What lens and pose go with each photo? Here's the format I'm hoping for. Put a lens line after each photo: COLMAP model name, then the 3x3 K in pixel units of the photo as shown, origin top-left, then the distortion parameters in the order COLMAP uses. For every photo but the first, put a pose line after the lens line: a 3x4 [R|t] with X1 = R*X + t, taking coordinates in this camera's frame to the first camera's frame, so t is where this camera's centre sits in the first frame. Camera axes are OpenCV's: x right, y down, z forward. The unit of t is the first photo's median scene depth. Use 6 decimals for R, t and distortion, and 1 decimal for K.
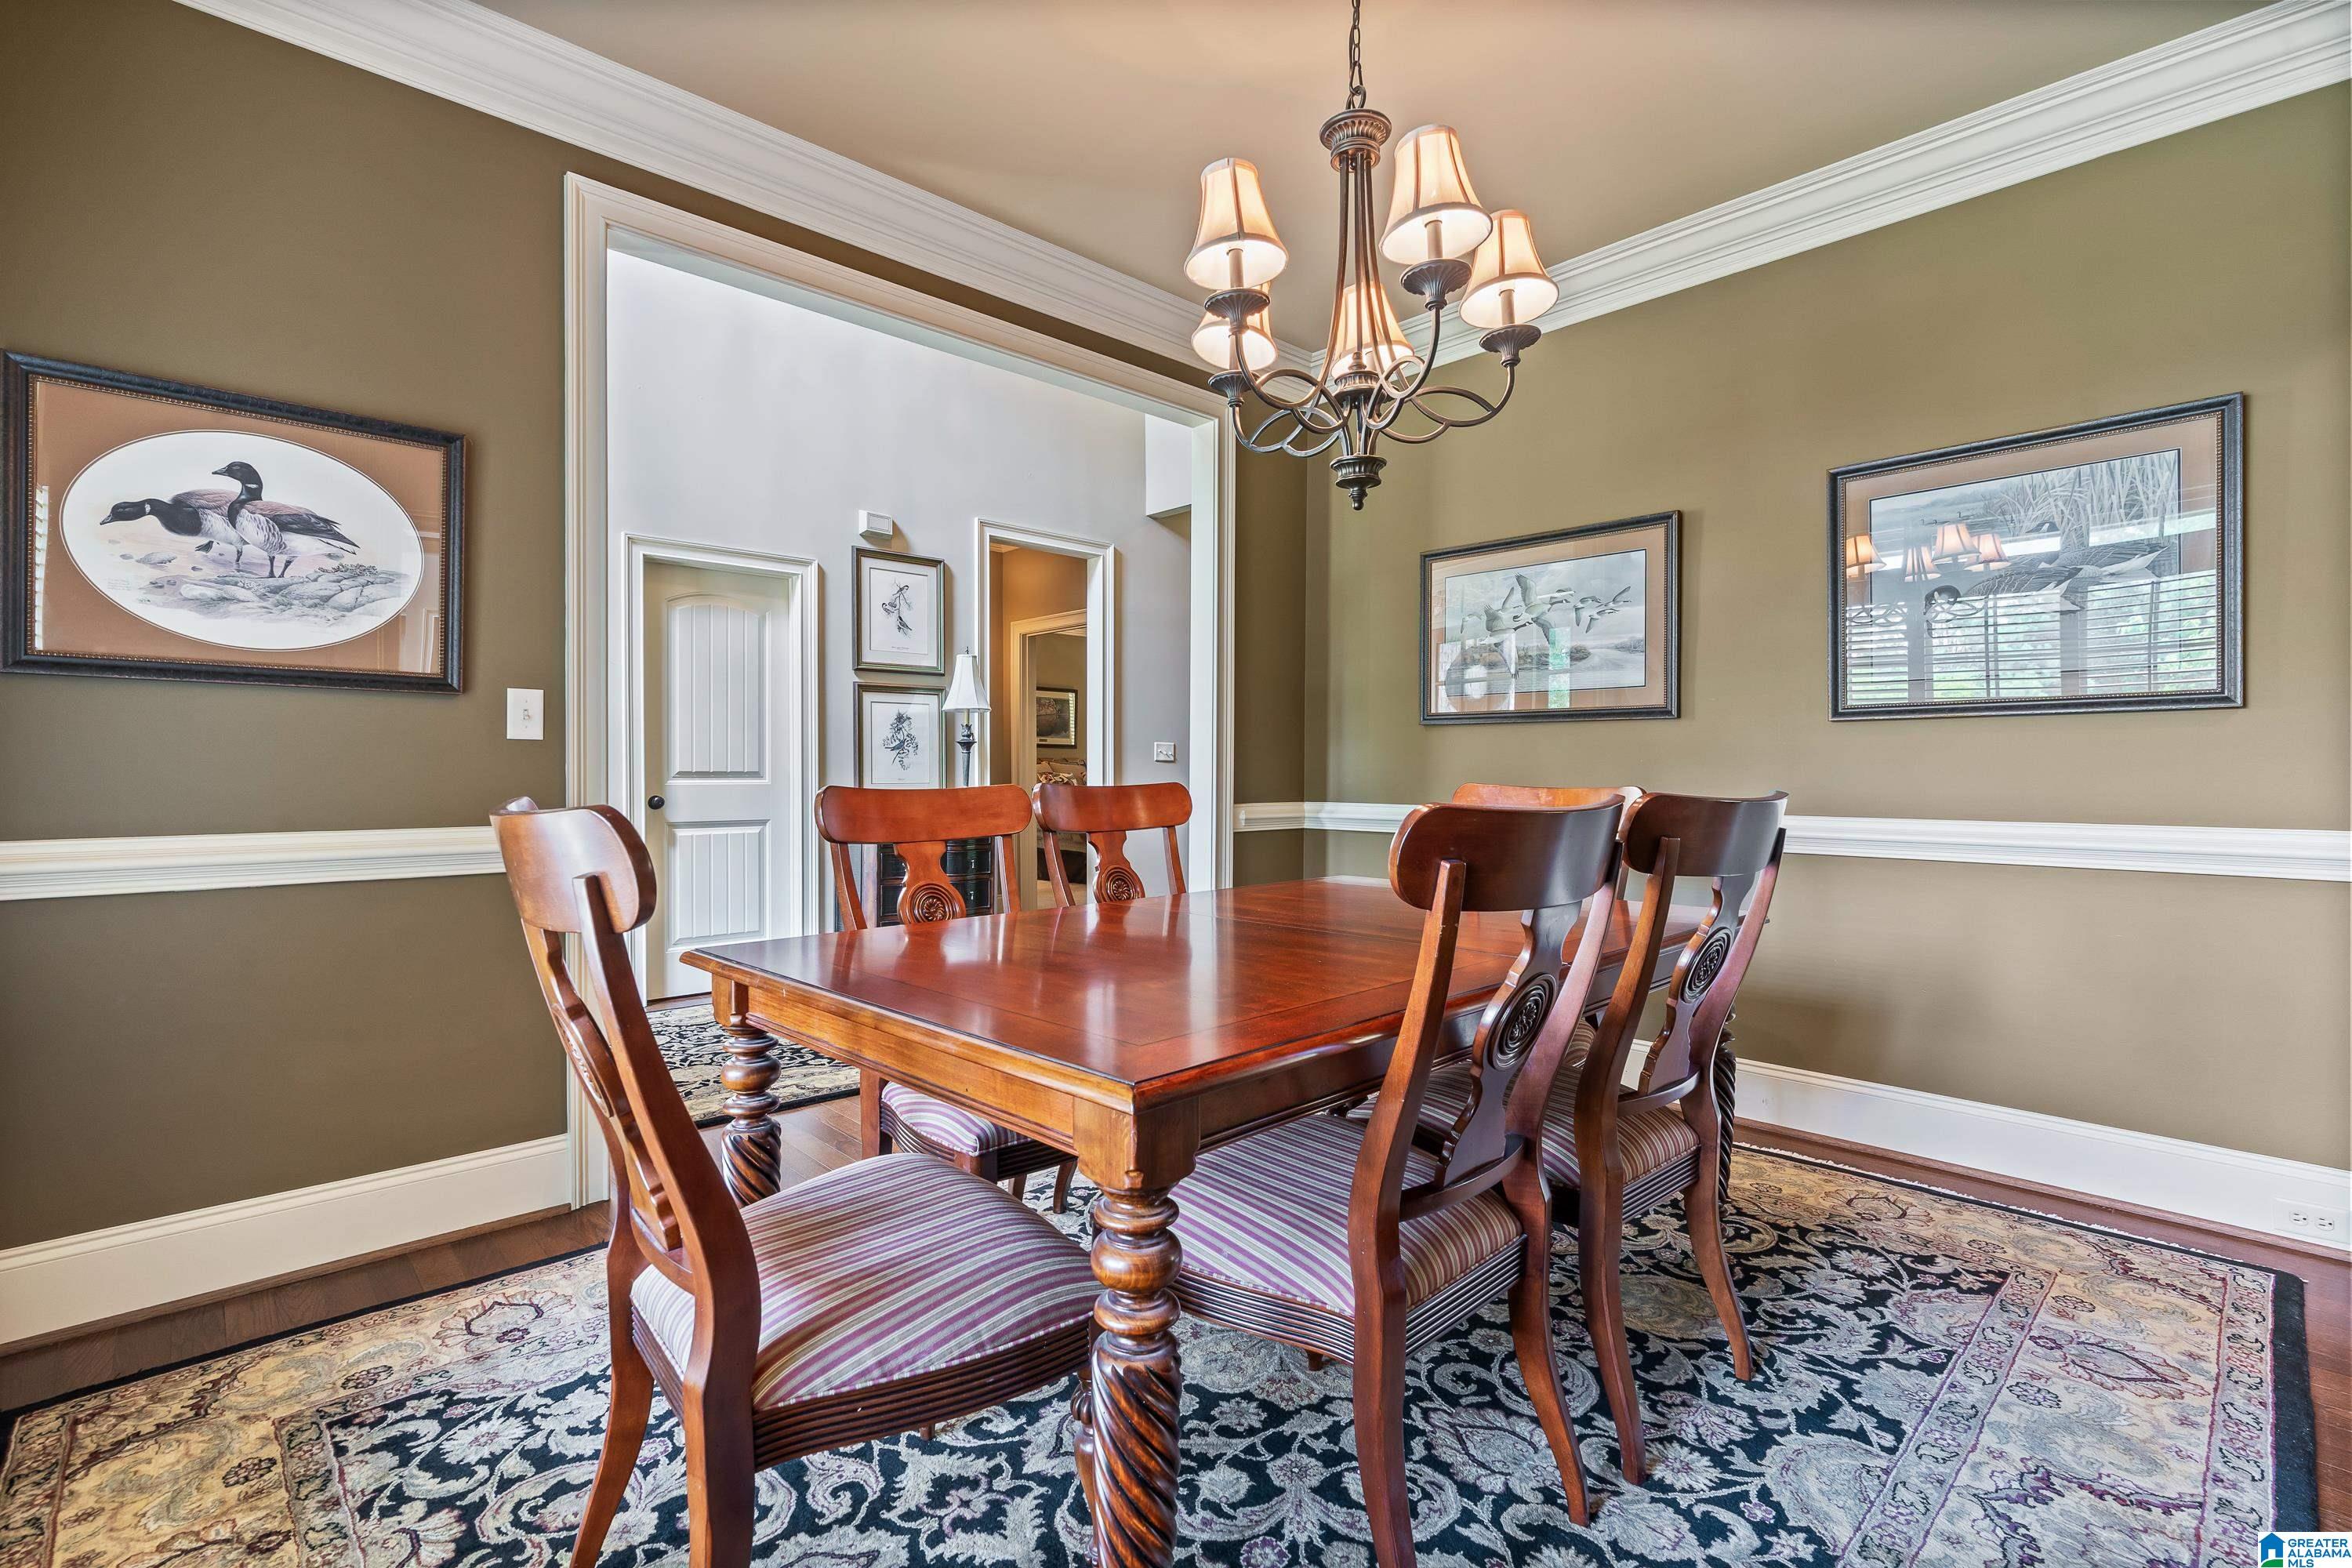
lens RADIAL K [[1076.1, 0, 1182.3], [0, 1076.1, 777.8], [0, 0, 1]] dist [-0.002882, -0.000170]
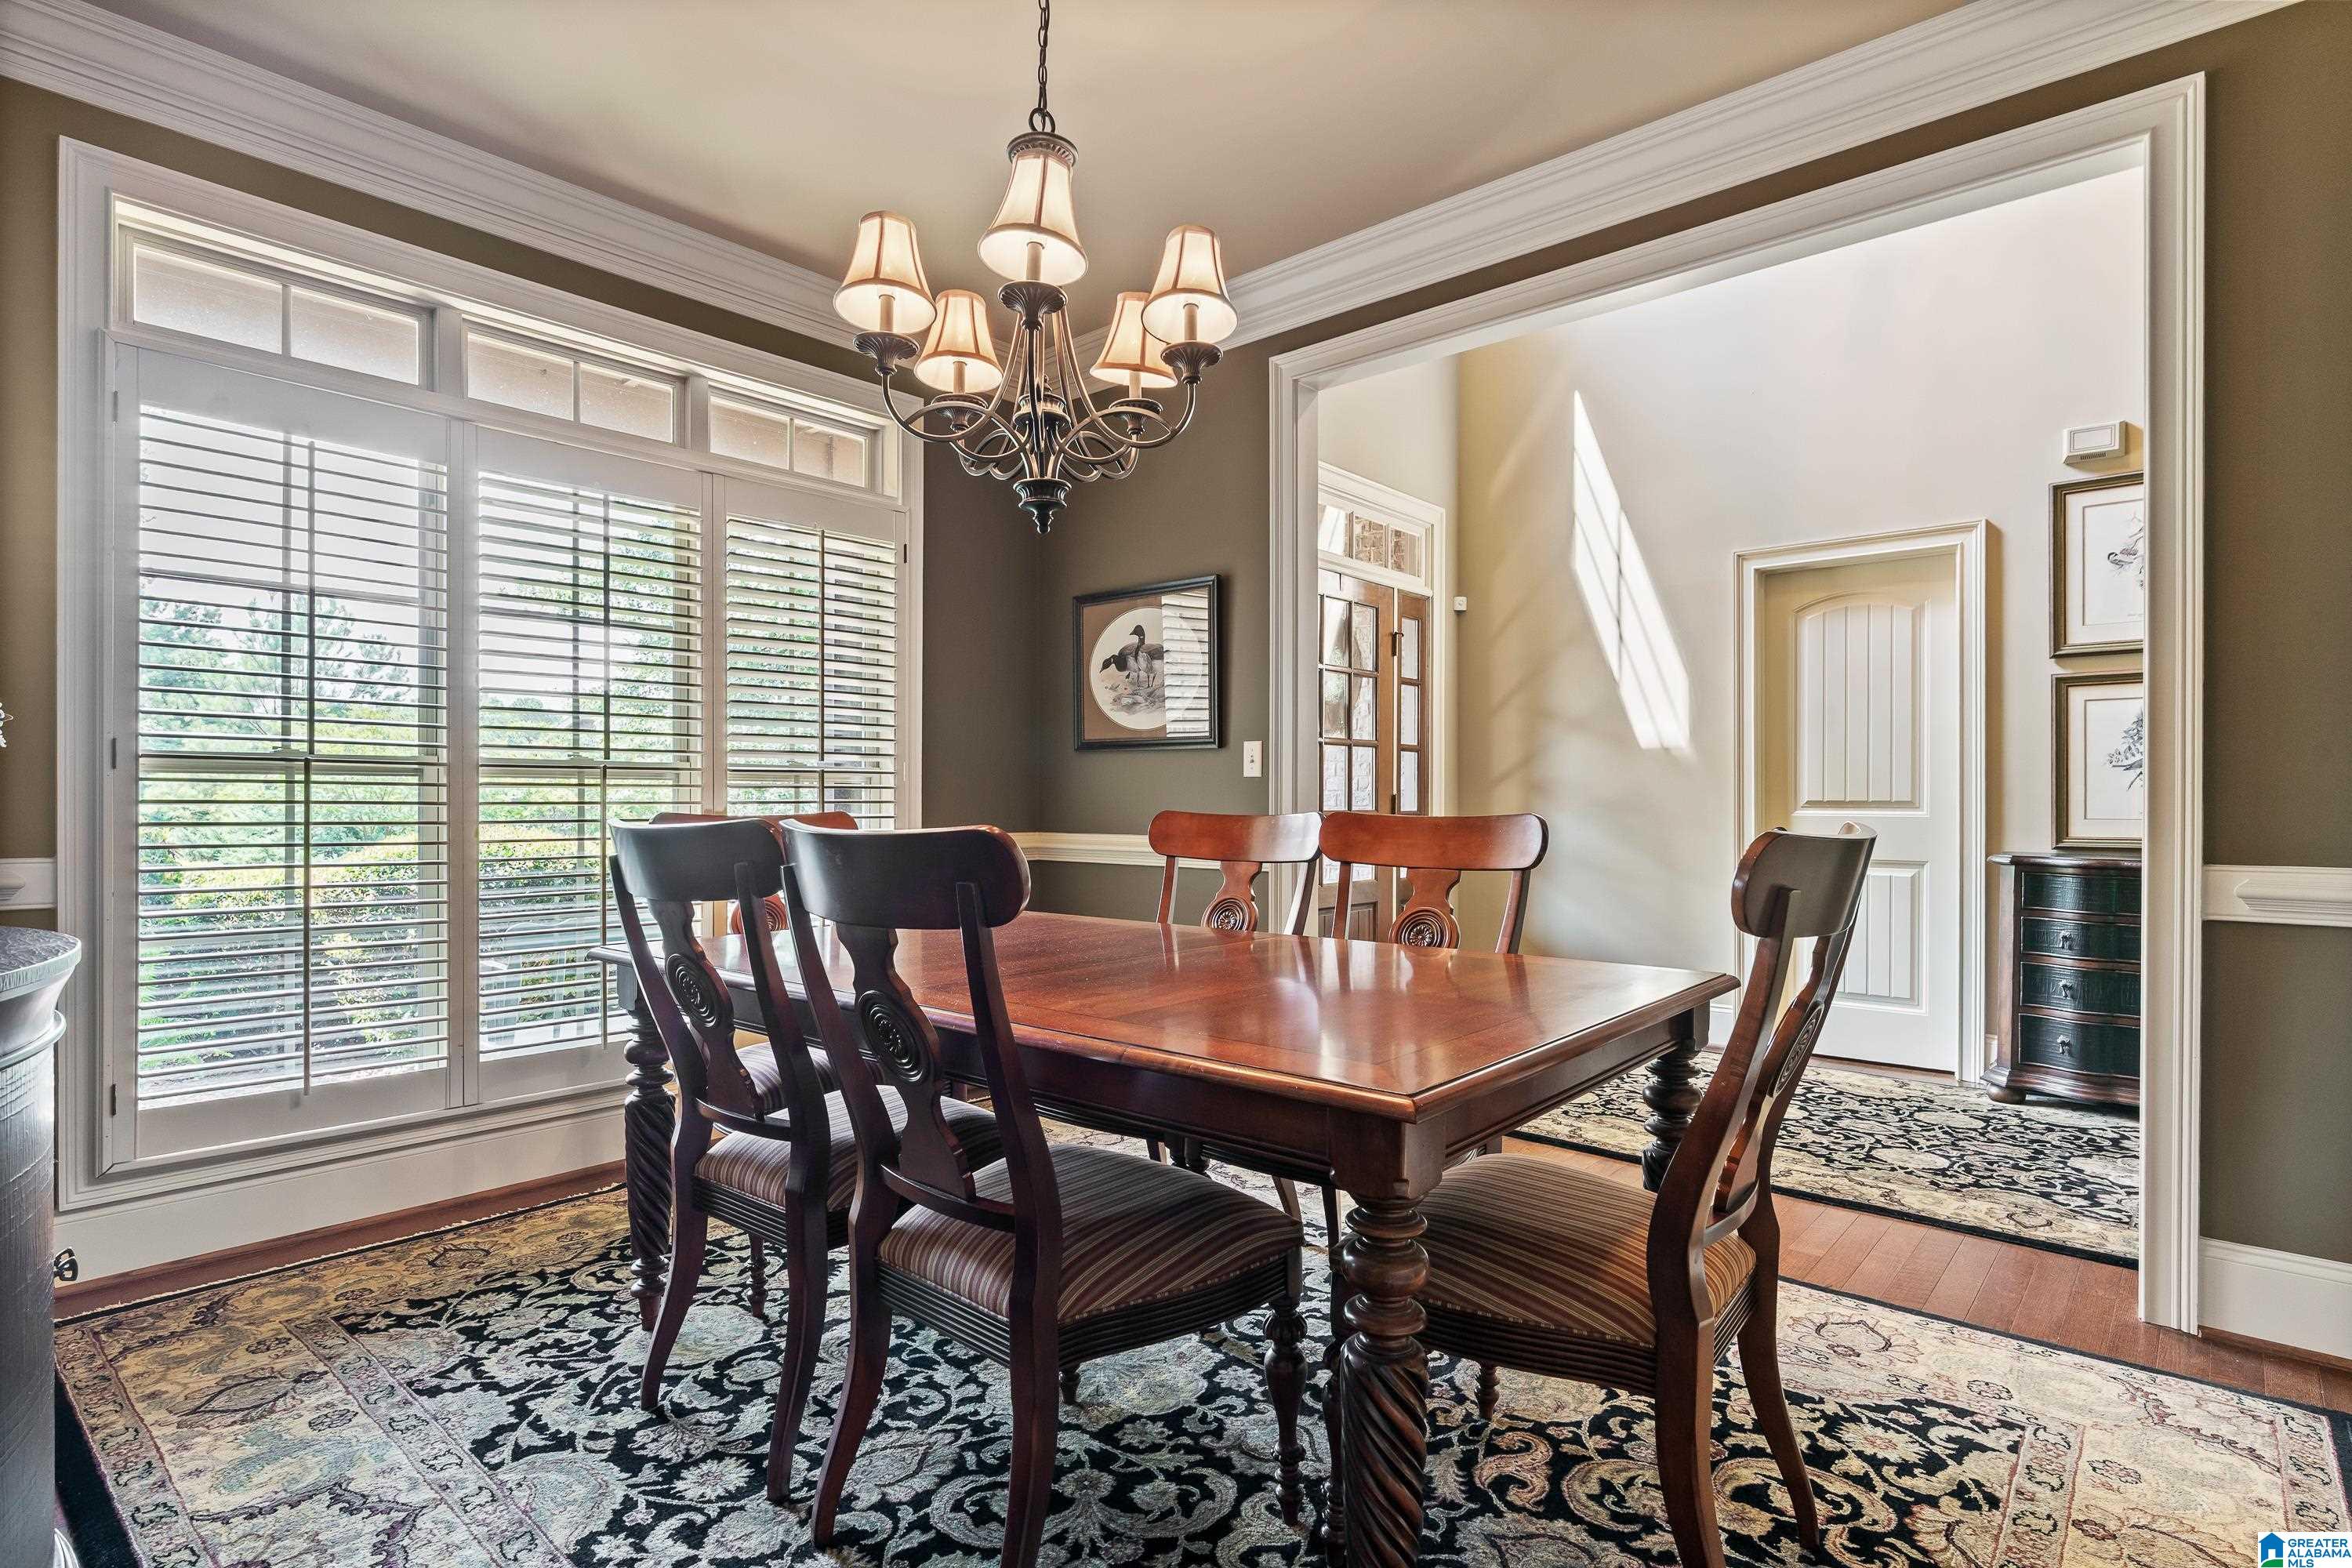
lens RADIAL K [[1185.7, 0, 1176.0], [0, 1185.7, 784.0], [0, 0, 1]] dist [-0.002083, -0.000027]
pose [[0.085471, -0.014701, -0.996232, 0.940417], [-0.005837, 0.999867, -0.015255, -0.003662], [0.996324, 0.007119, 0.085374, 0.797814]]
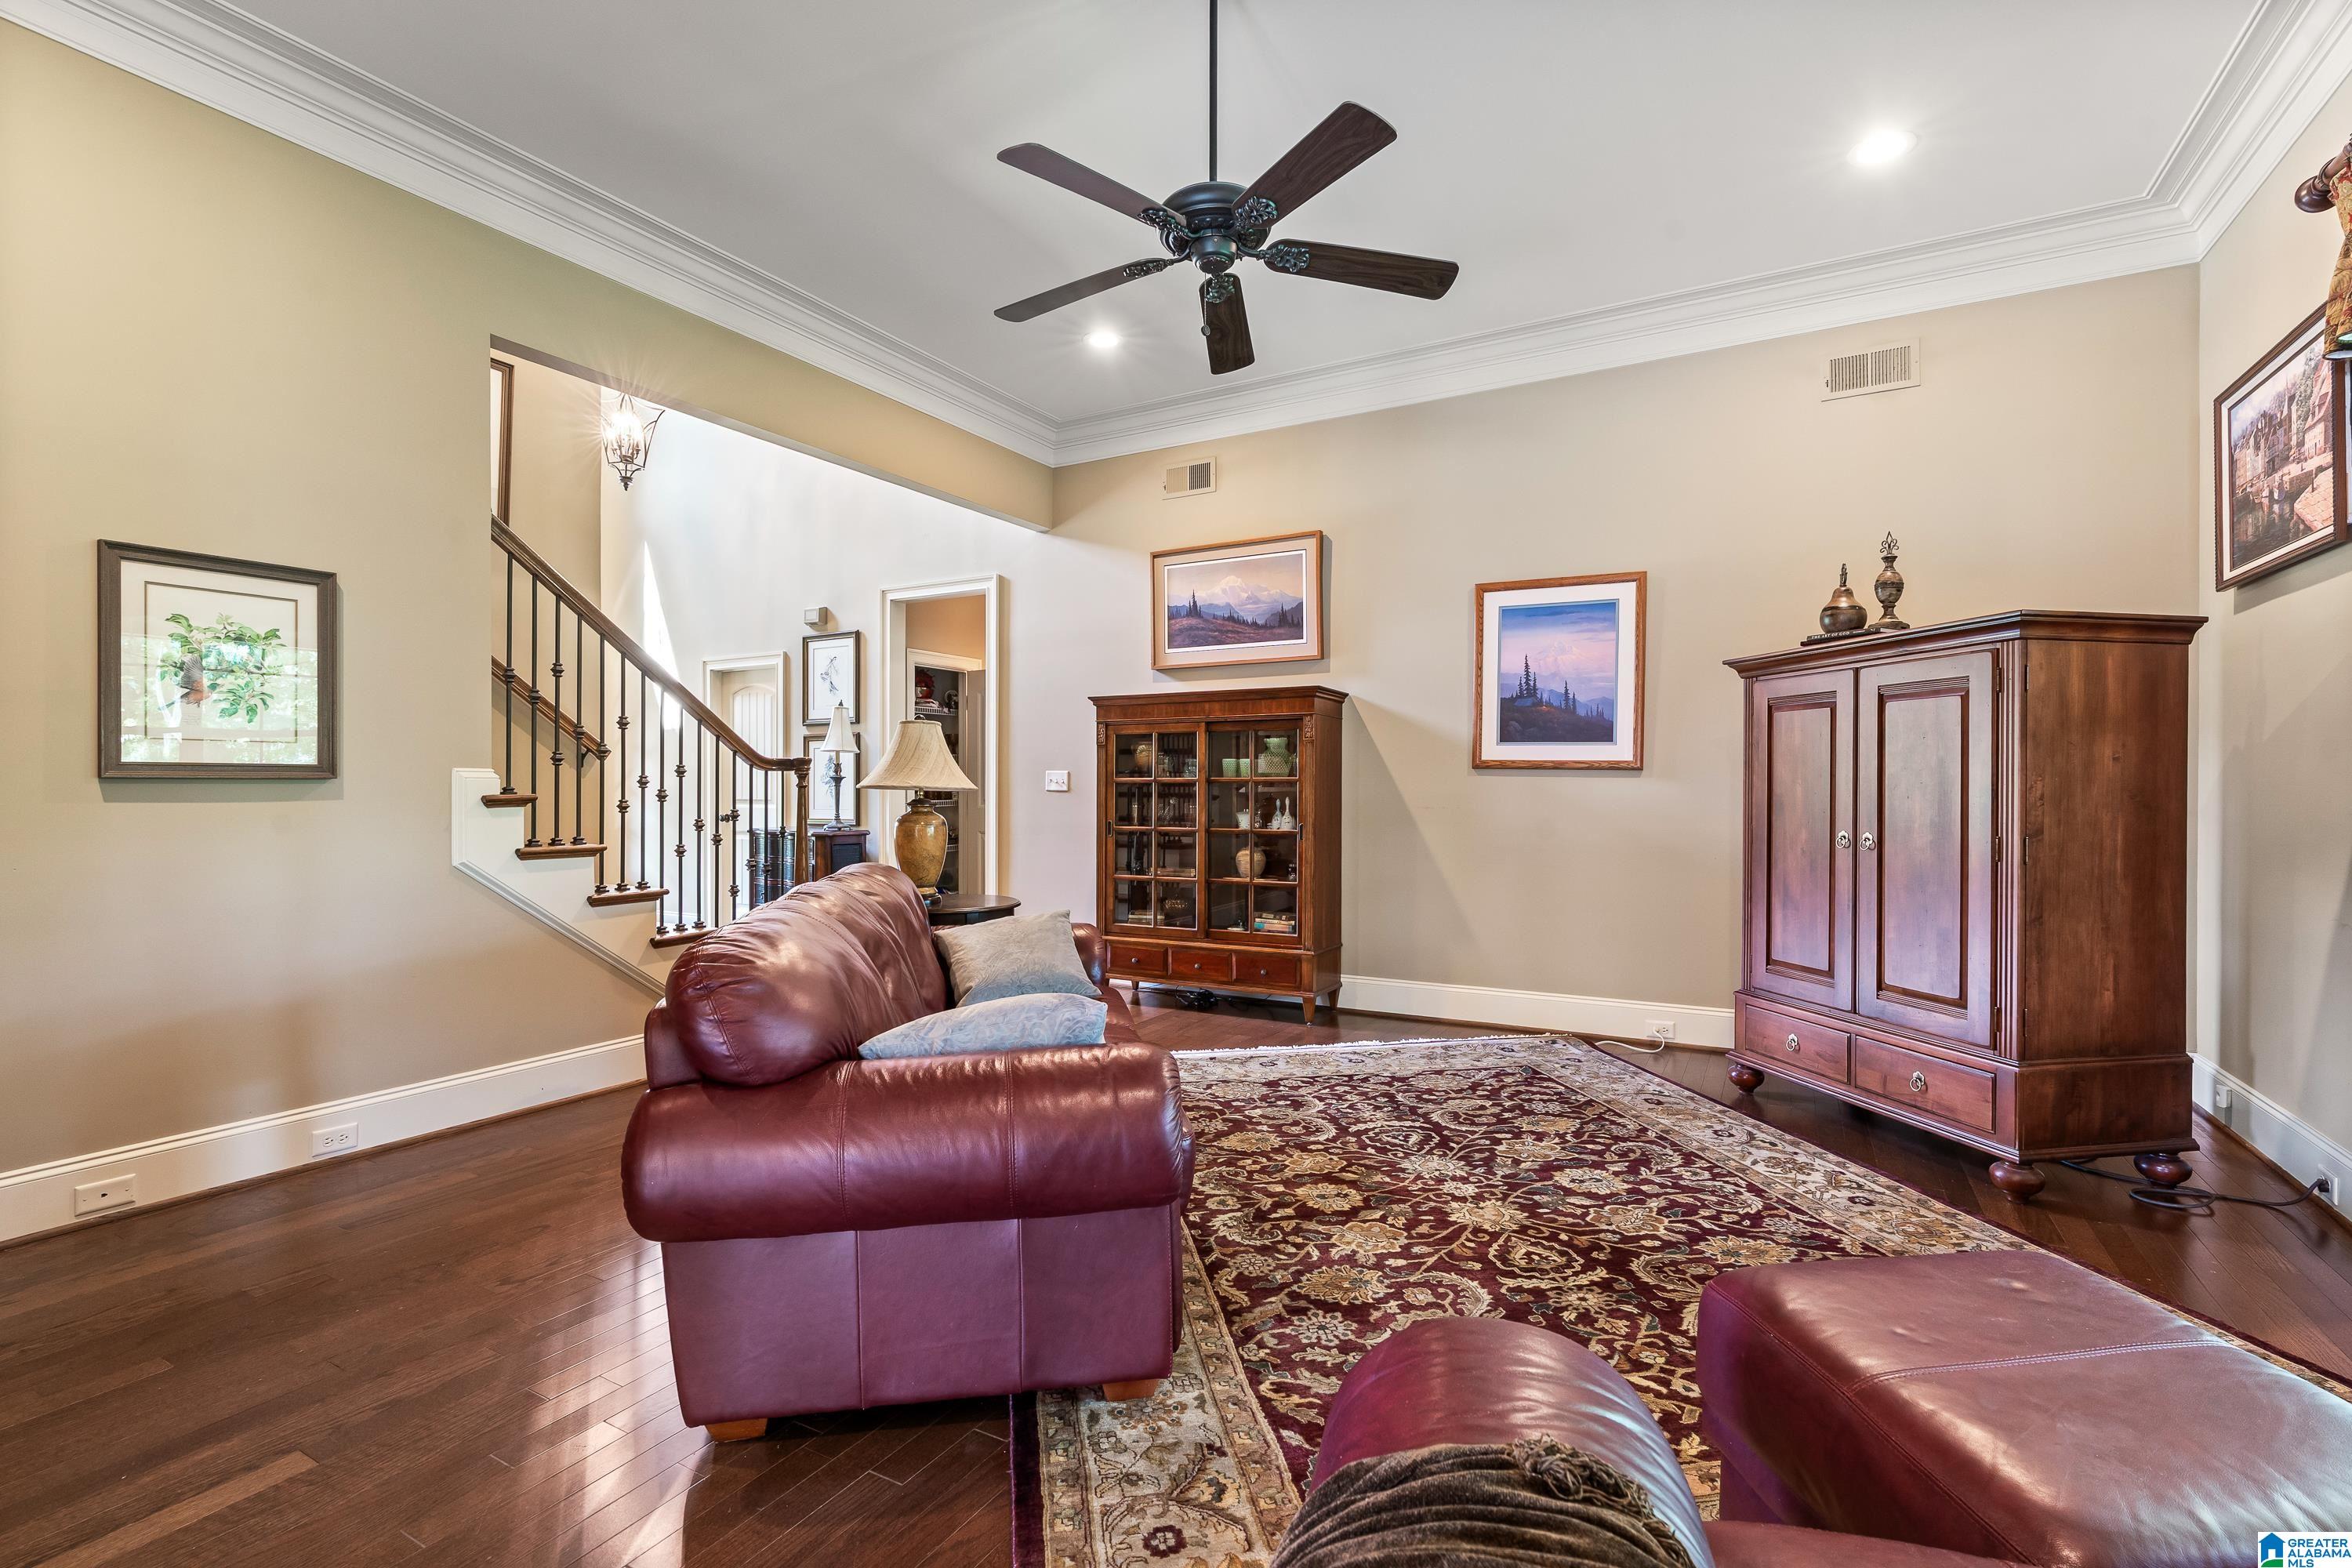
lens RADIAL K [[1076.1, 0, 1182.3], [0, 1076.1, 777.8], [0, 0, 1]] dist [-0.002882, -0.000170]
pose [[0.292207, -0.005457, -0.956339, 2.544496], [-0.005743, 0.999956, -0.007461, -0.058636], [0.956338, 0.007673, 0.292163, 2.361069]]
